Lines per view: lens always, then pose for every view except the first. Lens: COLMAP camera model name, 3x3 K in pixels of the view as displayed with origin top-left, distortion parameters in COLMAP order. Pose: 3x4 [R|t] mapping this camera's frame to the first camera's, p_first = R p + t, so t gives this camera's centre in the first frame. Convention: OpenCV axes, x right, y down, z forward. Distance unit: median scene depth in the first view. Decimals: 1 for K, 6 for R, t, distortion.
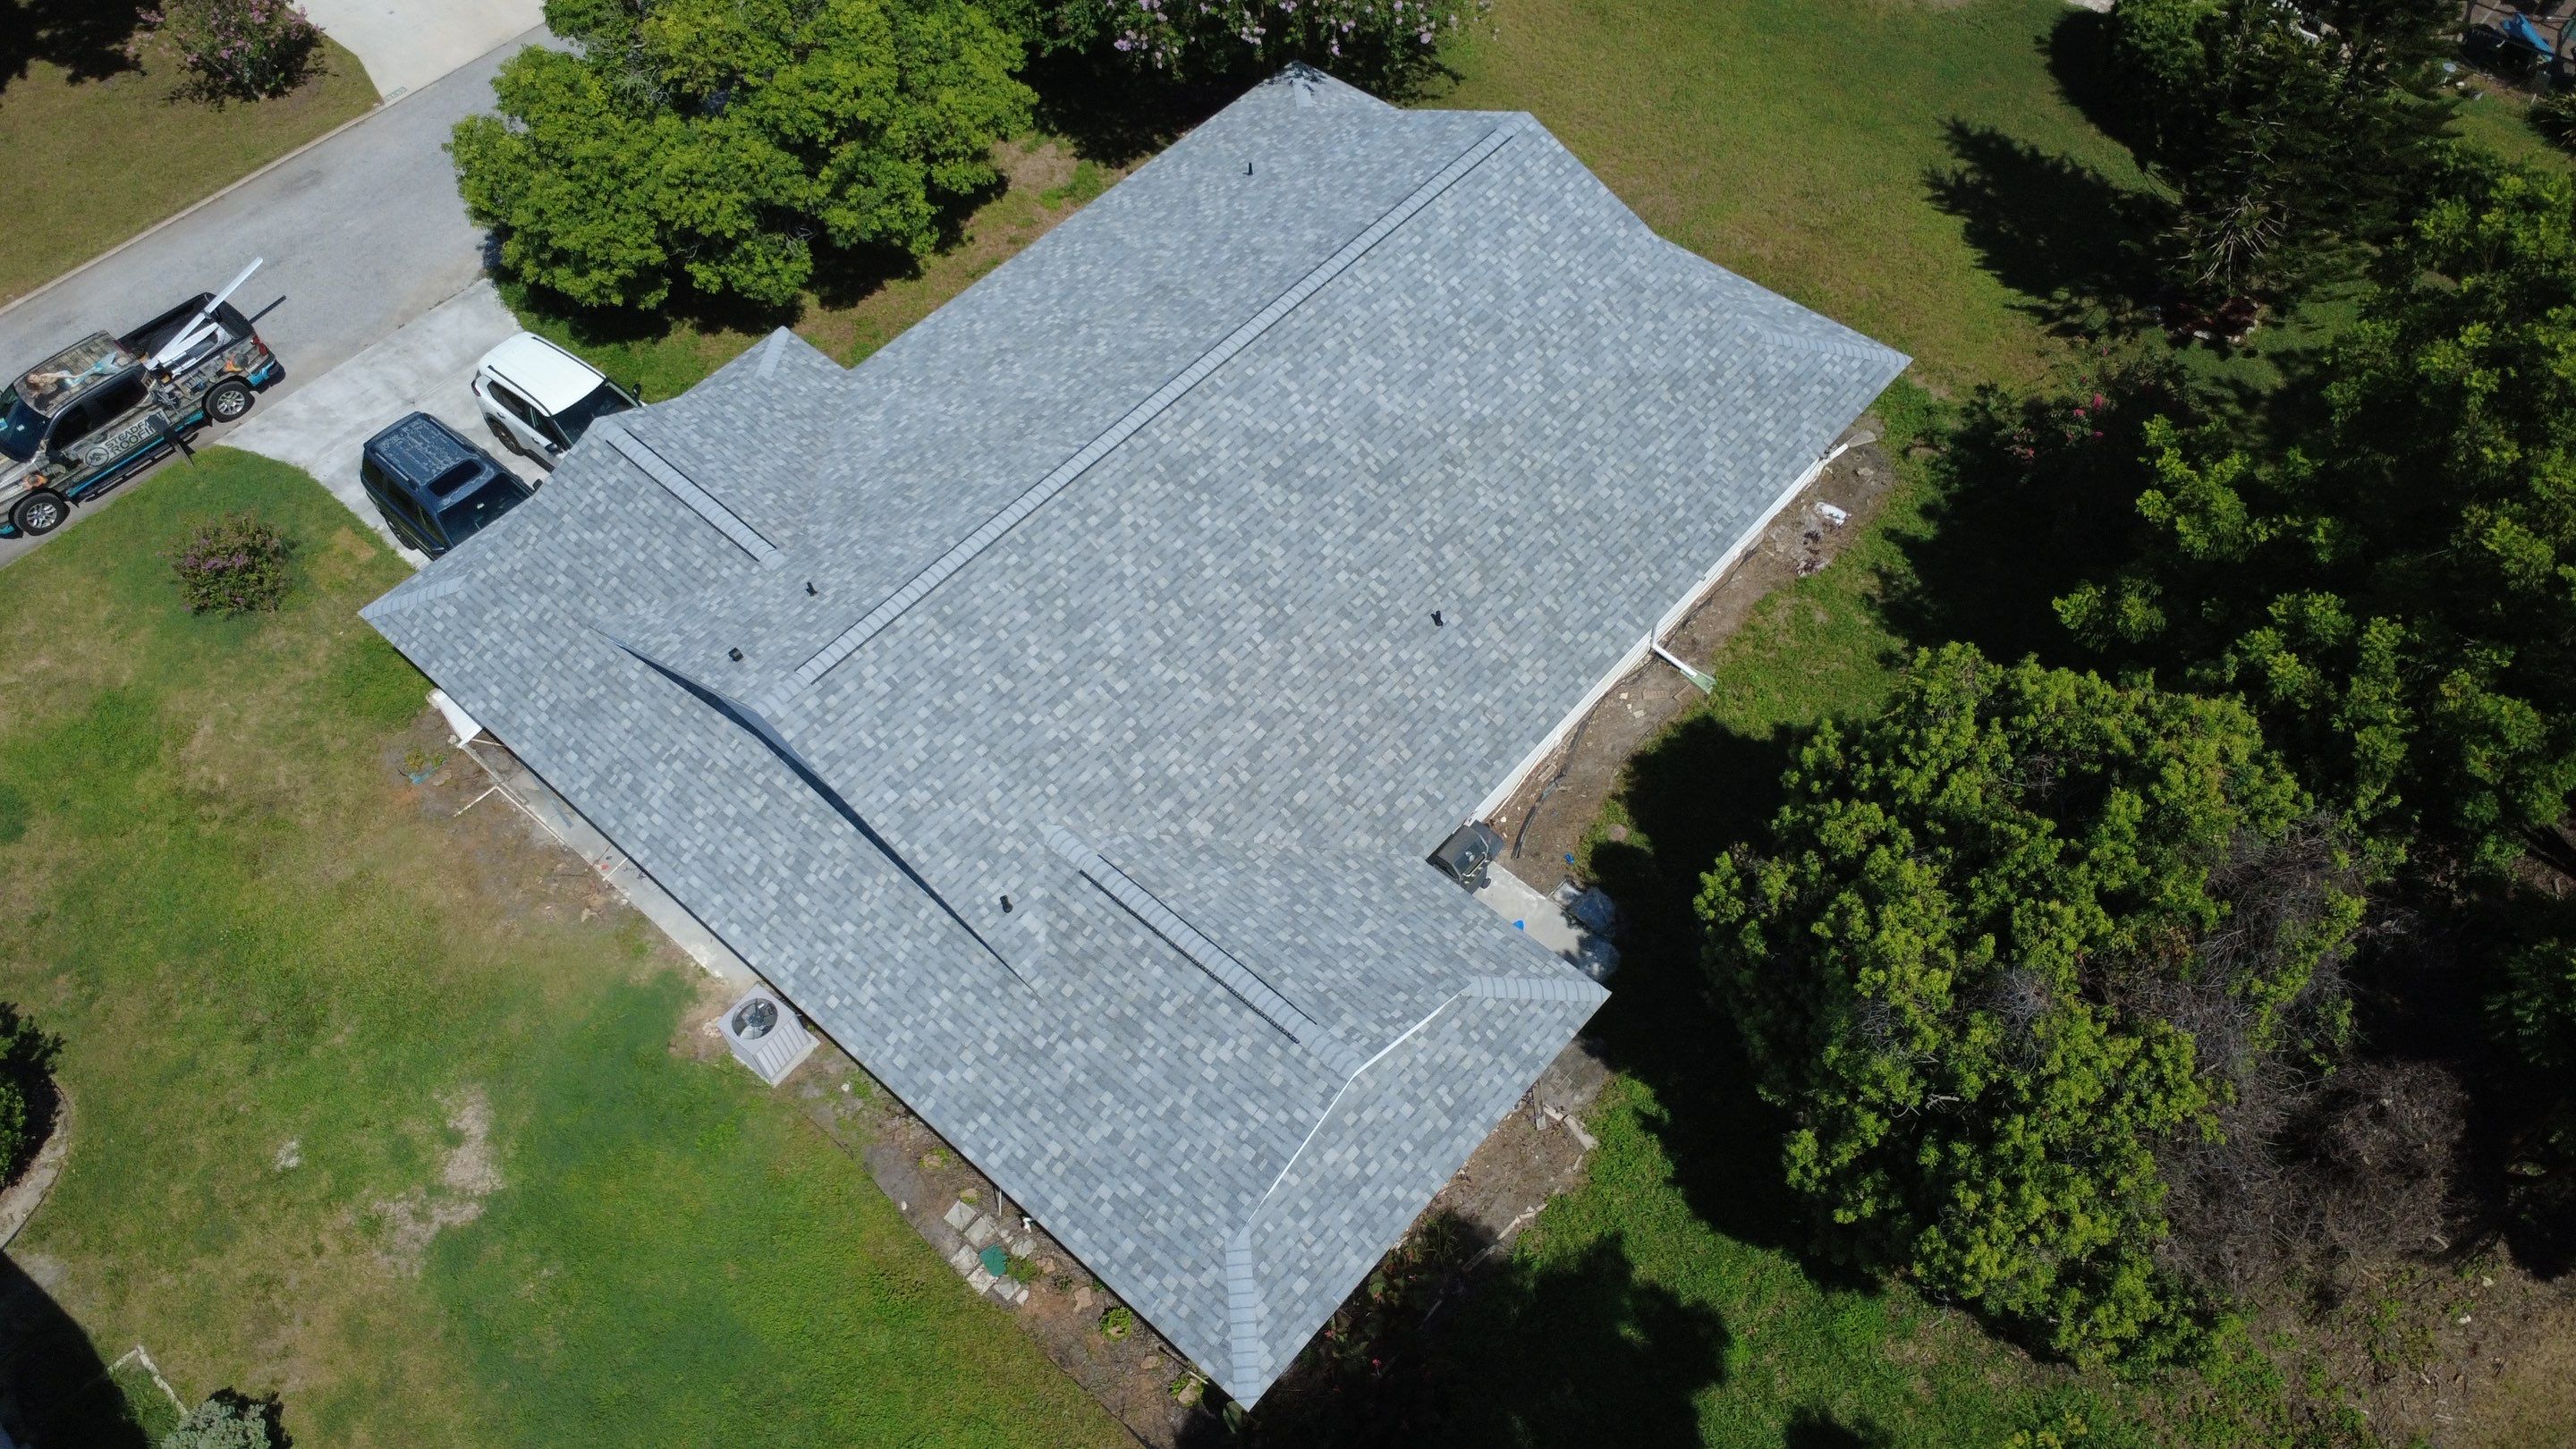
lens RADIAL K [[1878.1, 0, 1284.2], [0, 1878.1, 720.0], [0, 0, 1]] dist [-0.004638, 0.006296]
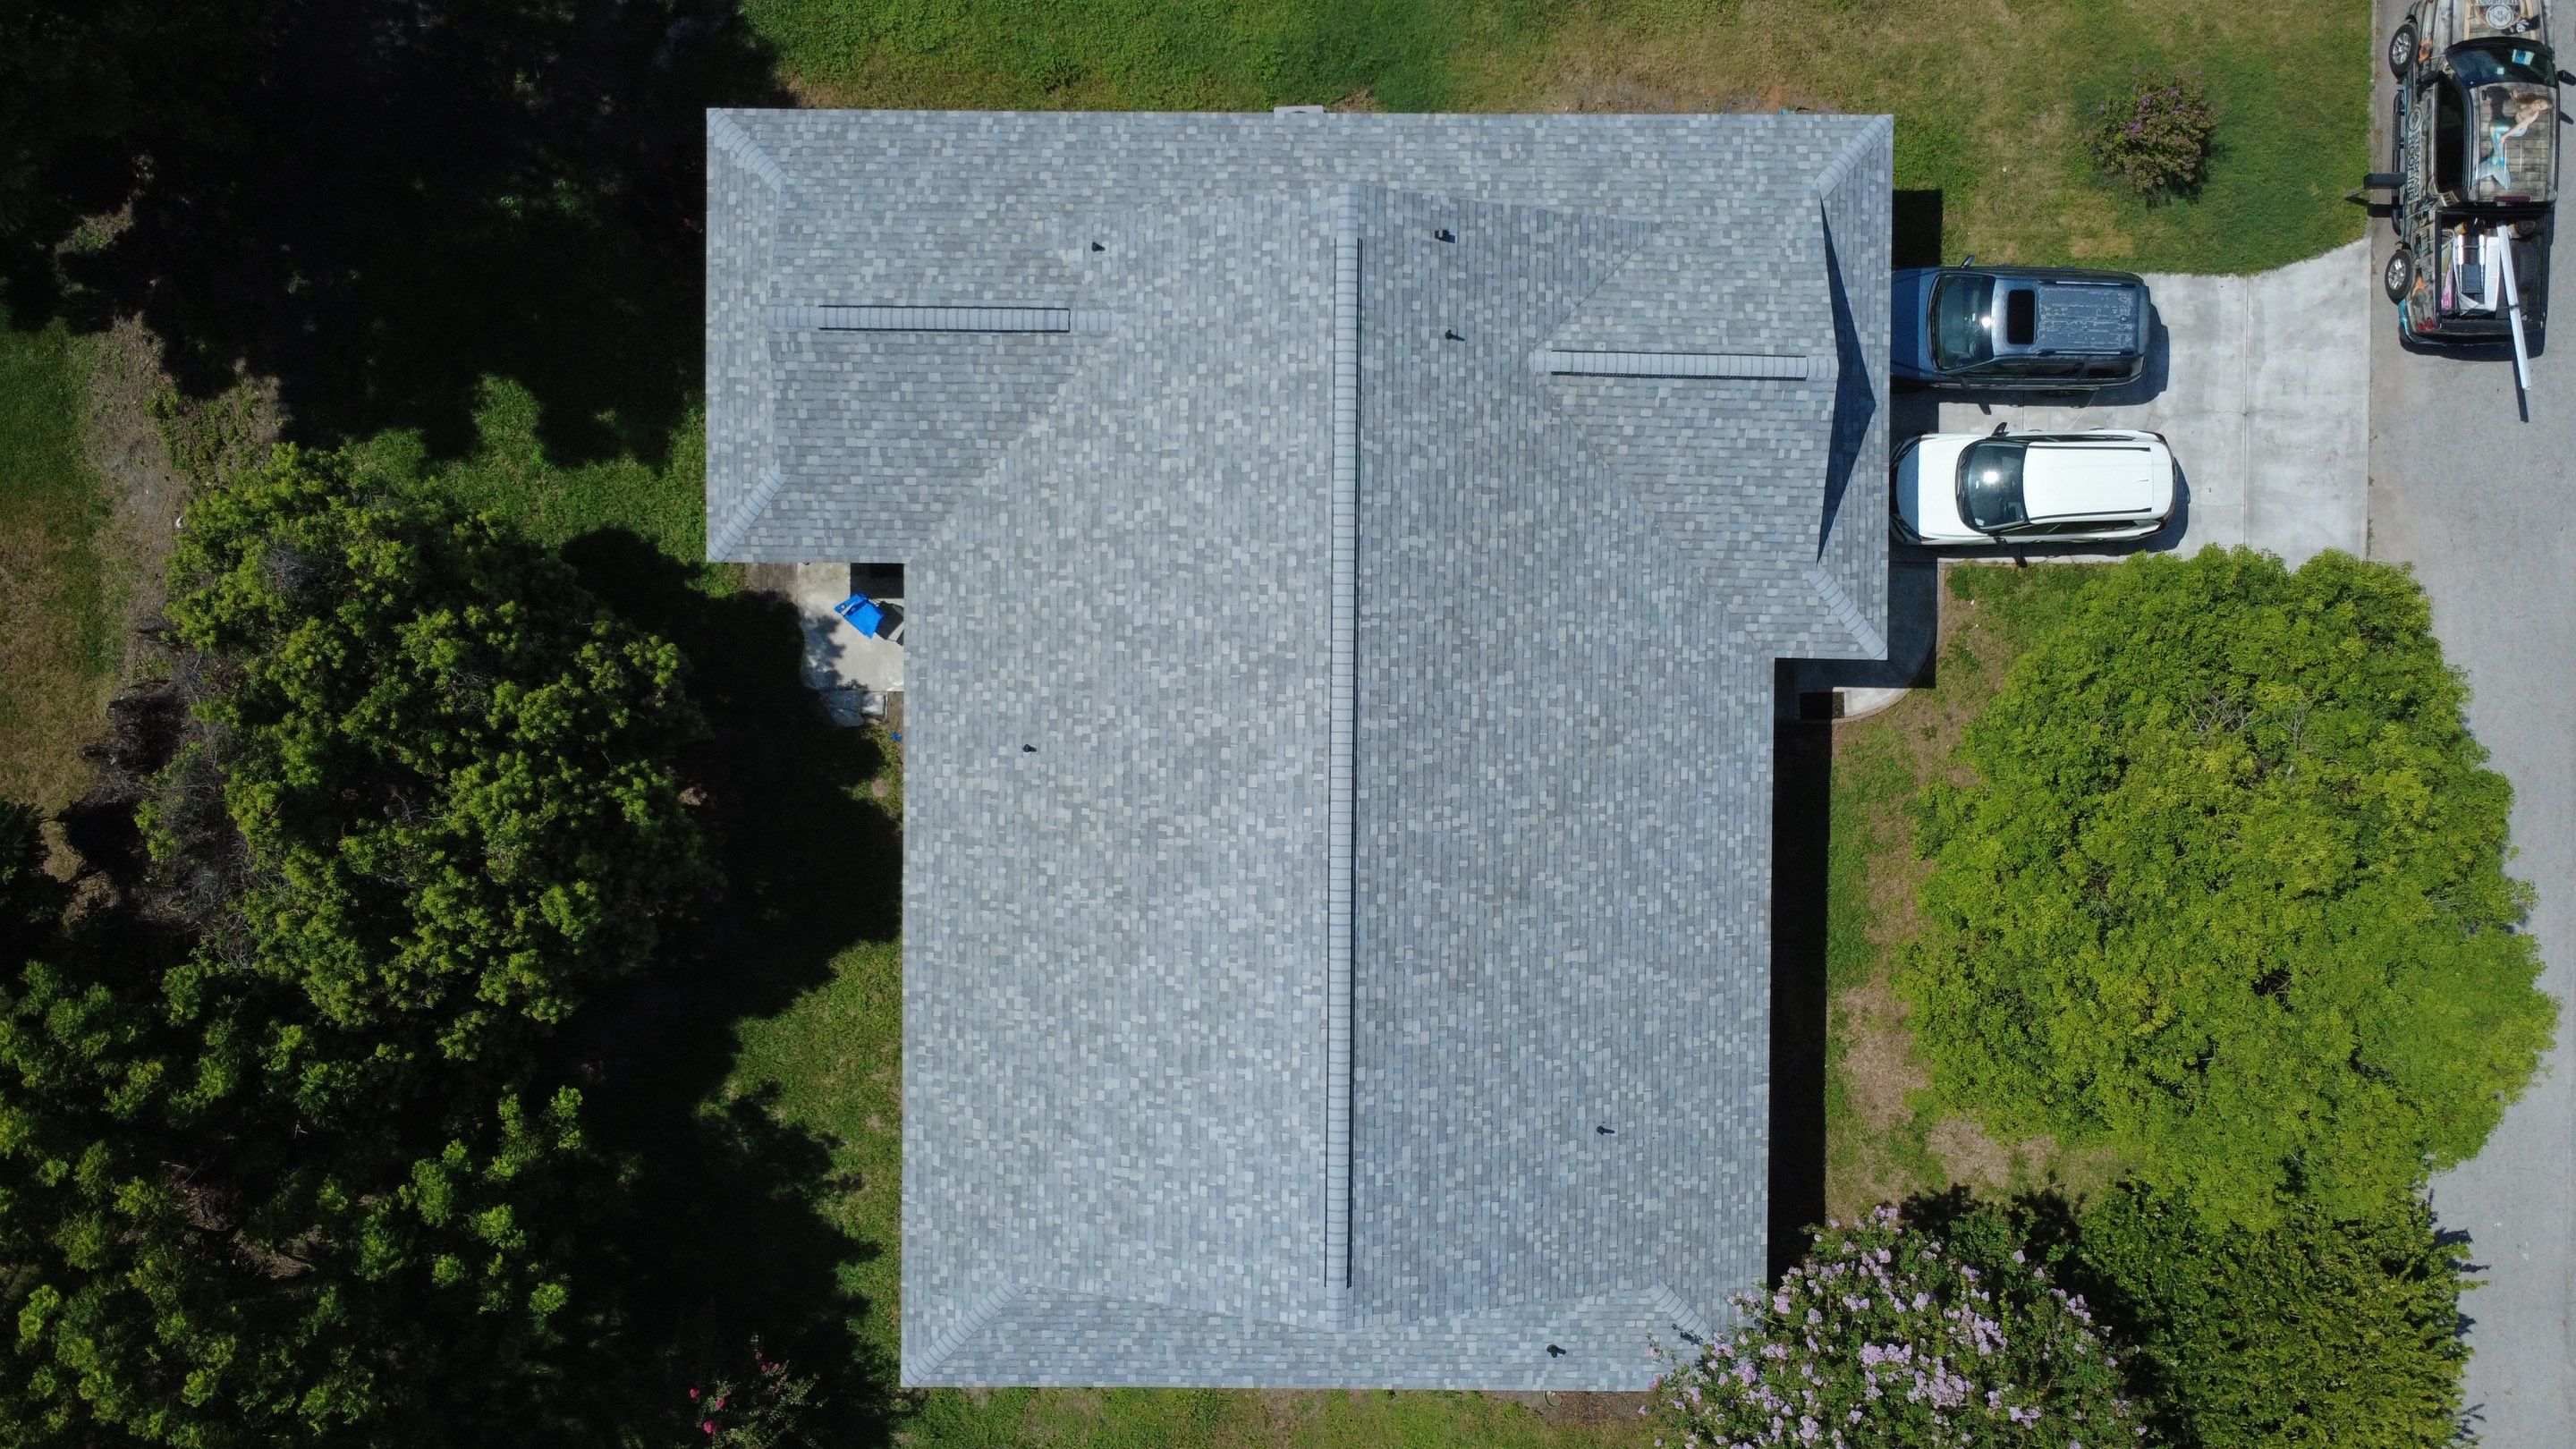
lens RADIAL K [[1878.1, 0, 1284.2], [0, 1878.1, 720.0], [0, 0, 1]] dist [-0.004638, 0.006296]
pose [[-0.755729, 0.653230, 0.046528, -0.082192], [-0.506380, -0.627932, 0.590999, -0.700883], [0.415275, 0.423074, 0.805329, 0.191870]]
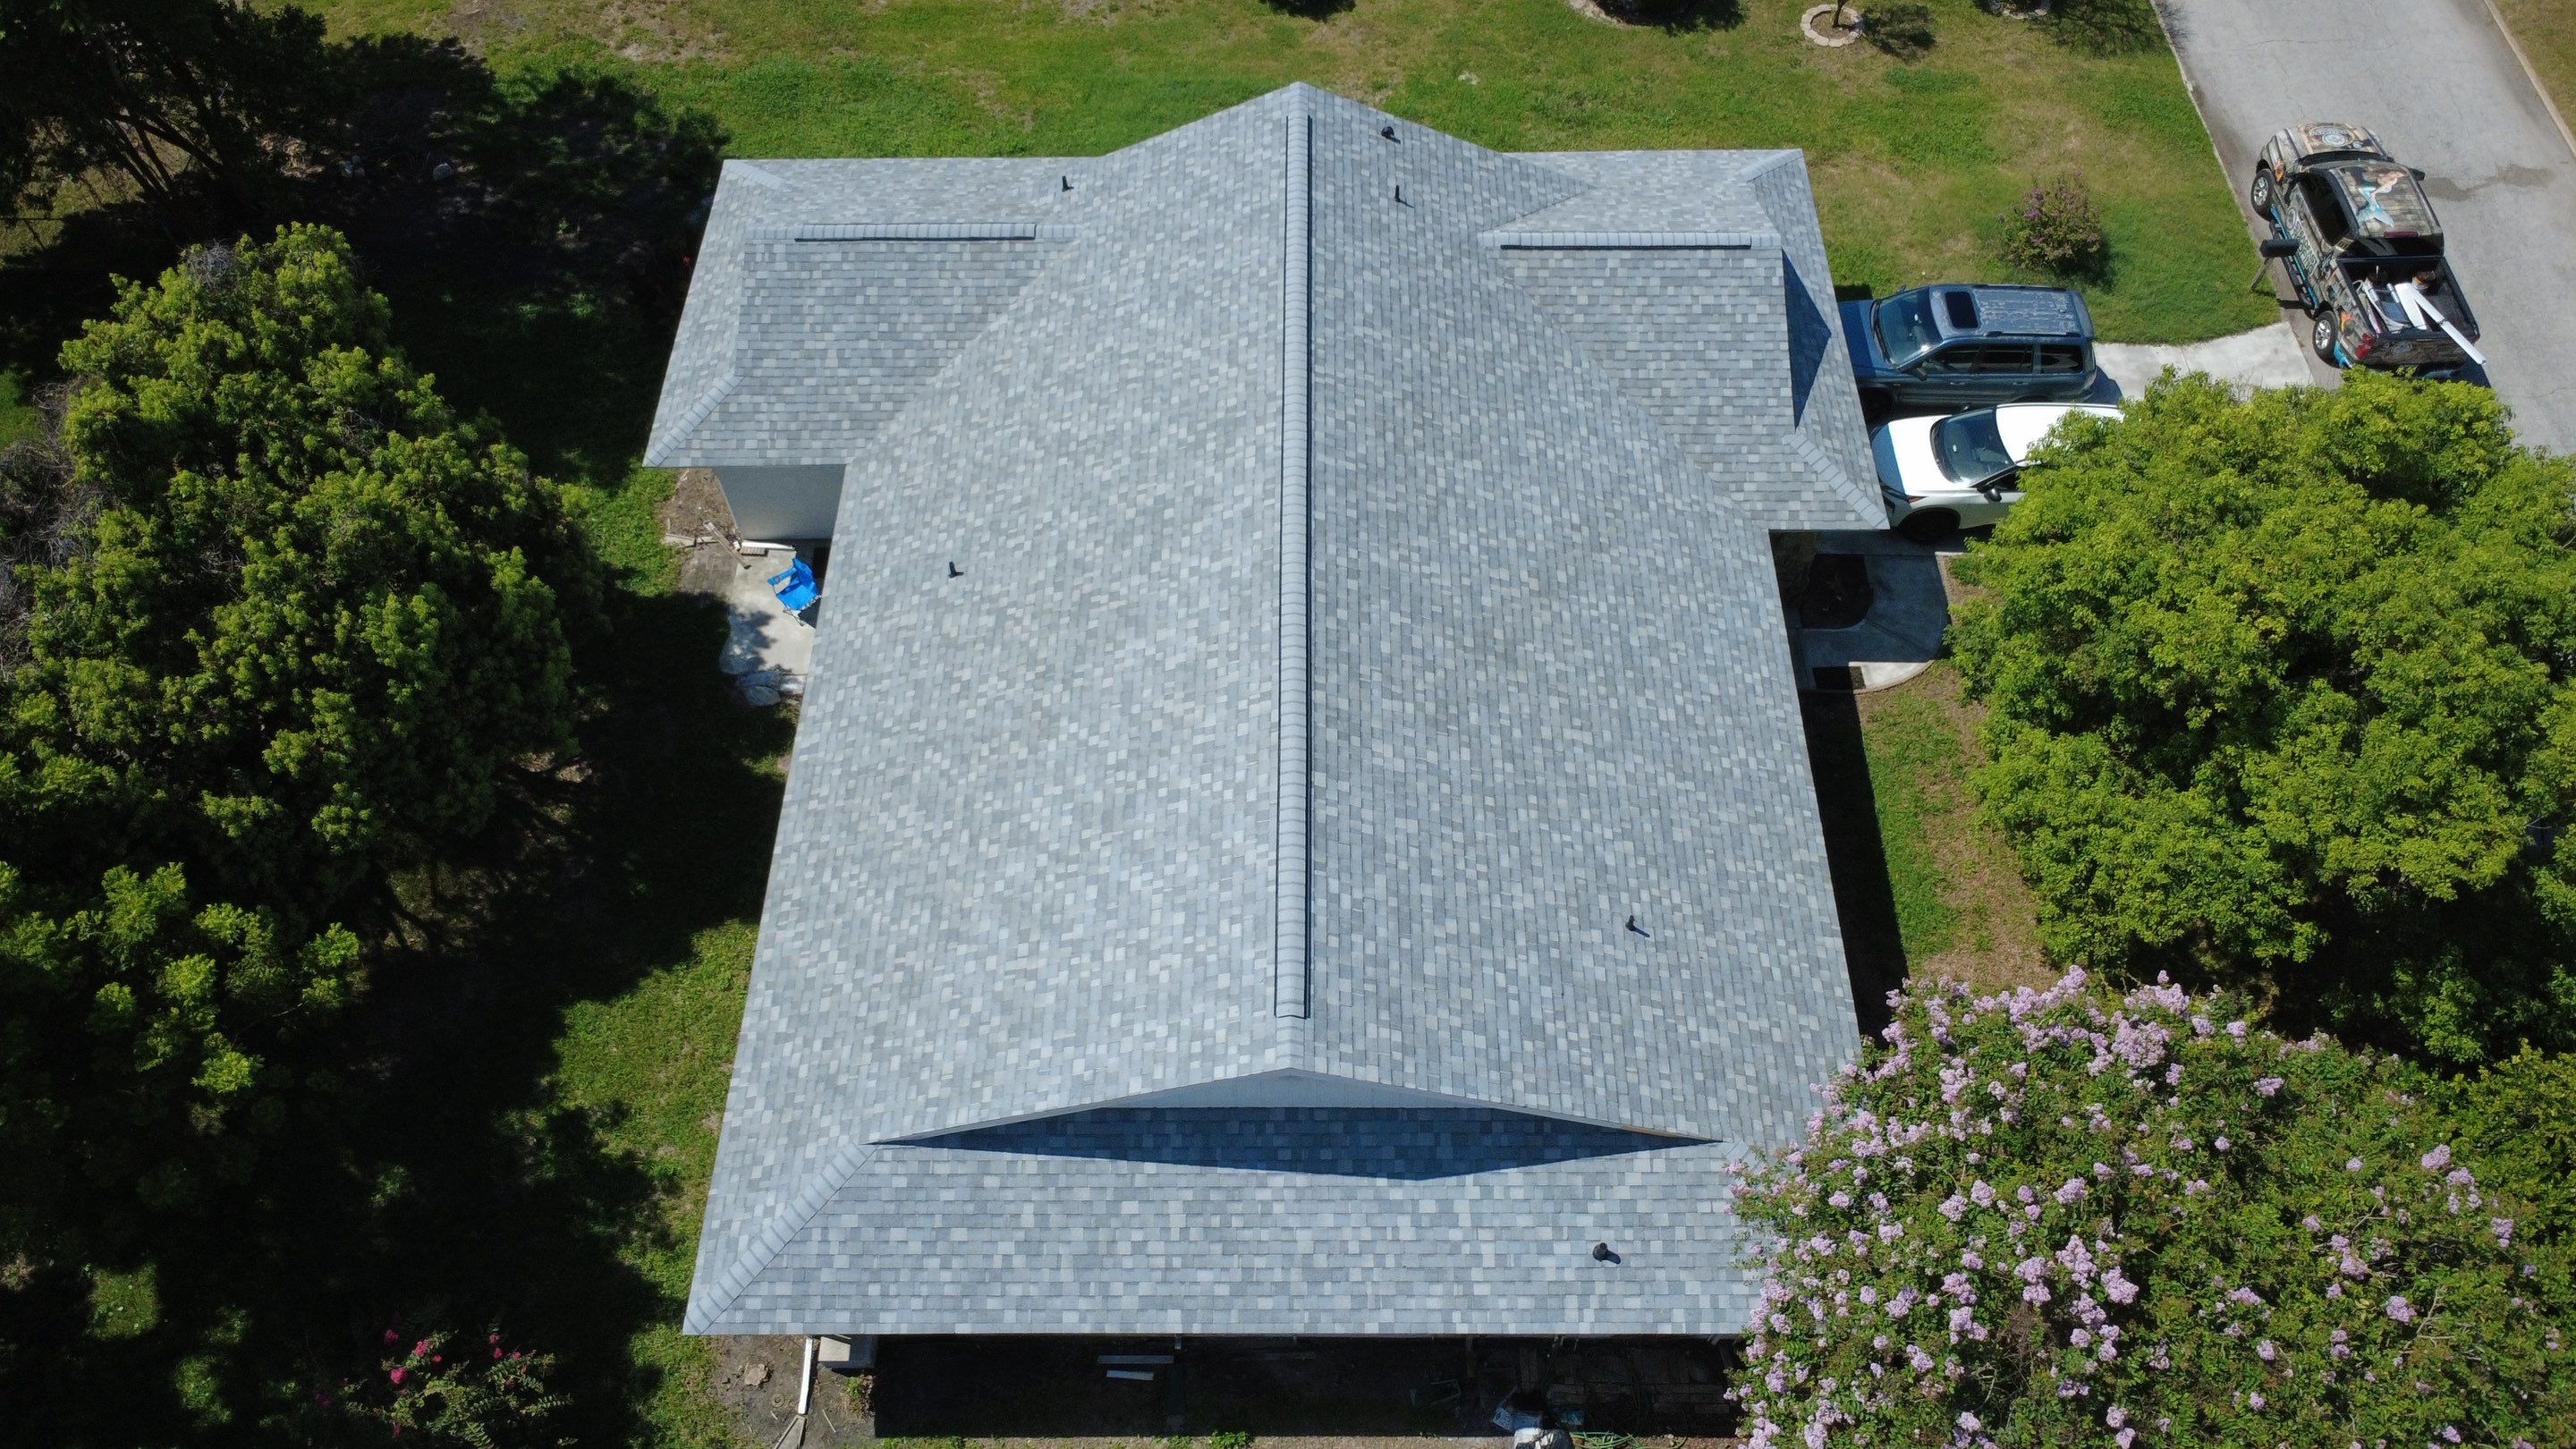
lens RADIAL K [[1878.1, 0, 1284.2], [0, 1878.1, 720.0], [0, 0, 1]] dist [-0.004638, 0.006296]
pose [[-0.755469, 0.562597, -0.335783, 0.301380], [-0.498557, -0.161110, 0.851754, -0.913855], [0.425096, 0.810881, 0.402201, 0.707400]]
